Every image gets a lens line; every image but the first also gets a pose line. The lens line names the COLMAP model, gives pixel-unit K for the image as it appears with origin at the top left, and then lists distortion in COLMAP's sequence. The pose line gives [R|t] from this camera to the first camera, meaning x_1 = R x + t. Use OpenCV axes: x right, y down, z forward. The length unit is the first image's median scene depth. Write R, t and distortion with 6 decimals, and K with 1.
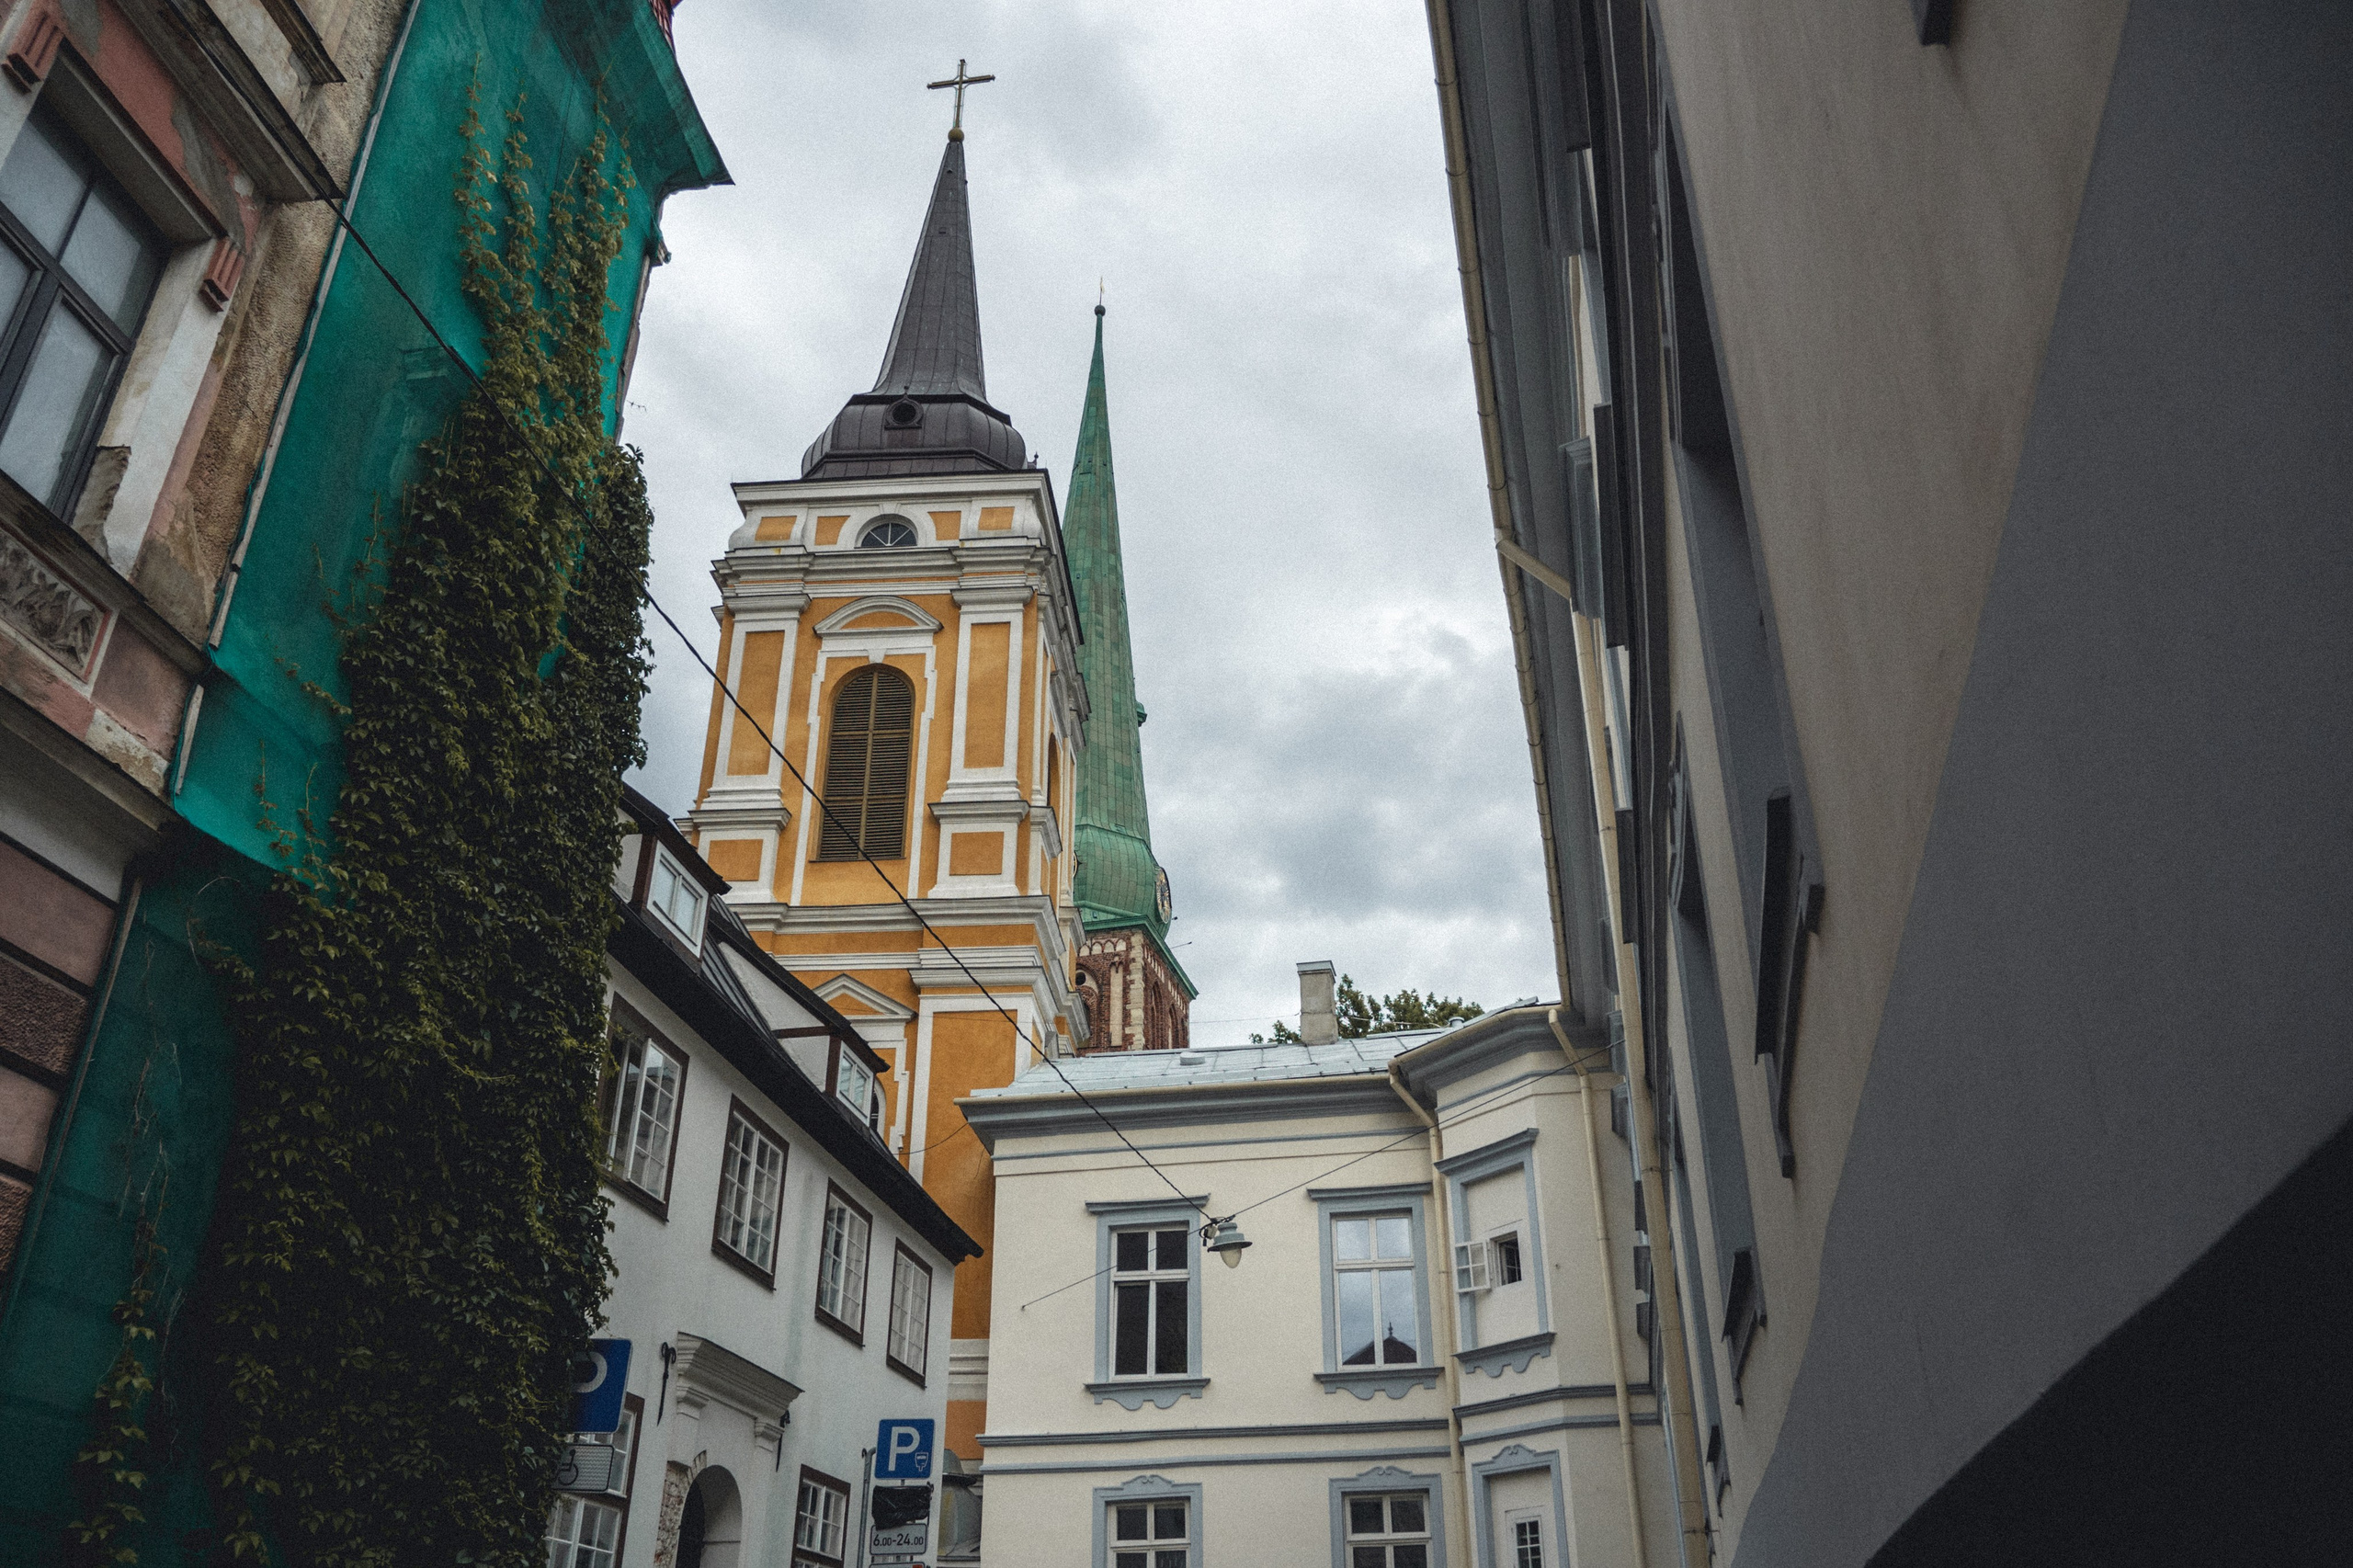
lens RADIAL K [[1740.3, 0, 1142.0], [0, 1740.3, 794.4], [0, 0, 1]] dist [-0.025414, 0.008507]
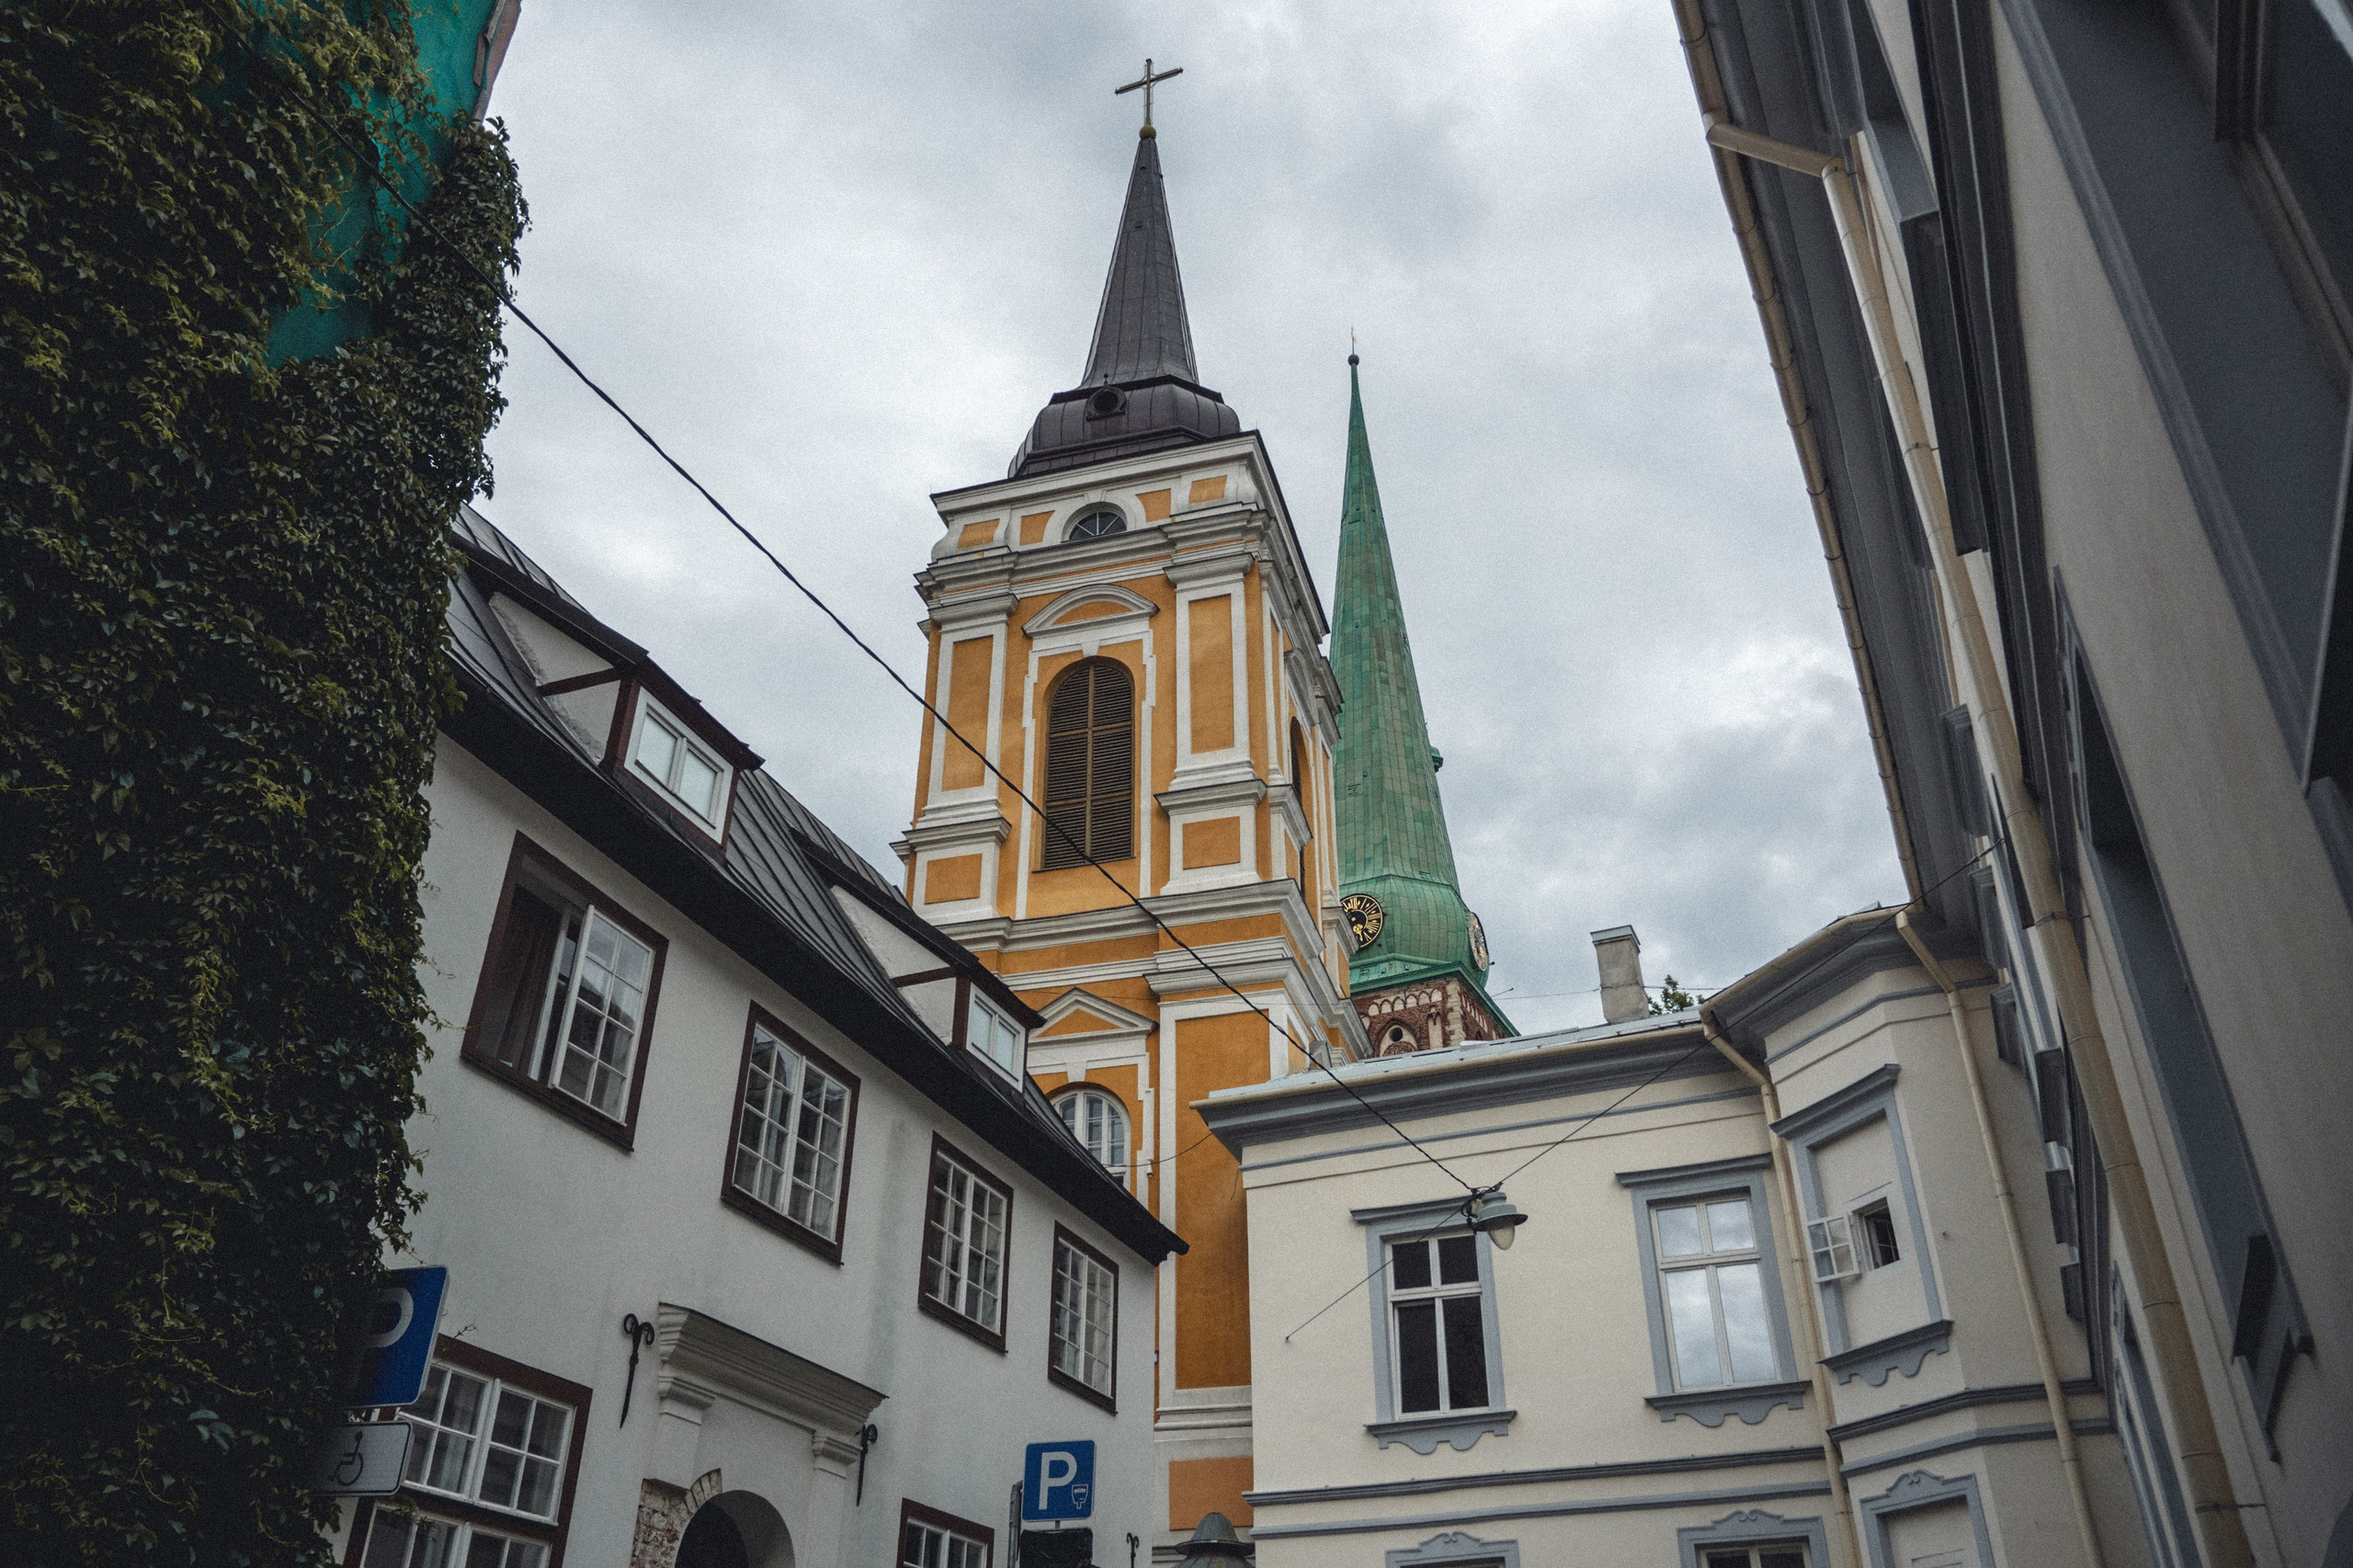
lens RADIAL K [[1740.3, 0, 1142.0], [0, 1740.3, 794.4], [0, 0, 1]] dist [-0.025414, 0.008507]
pose [[0.978580, -0.105478, -0.176791, 0.040773], [0.096331, 0.993565, -0.059574, 0.077962], [0.181937, 0.041268, 0.982444, 0.150565]]
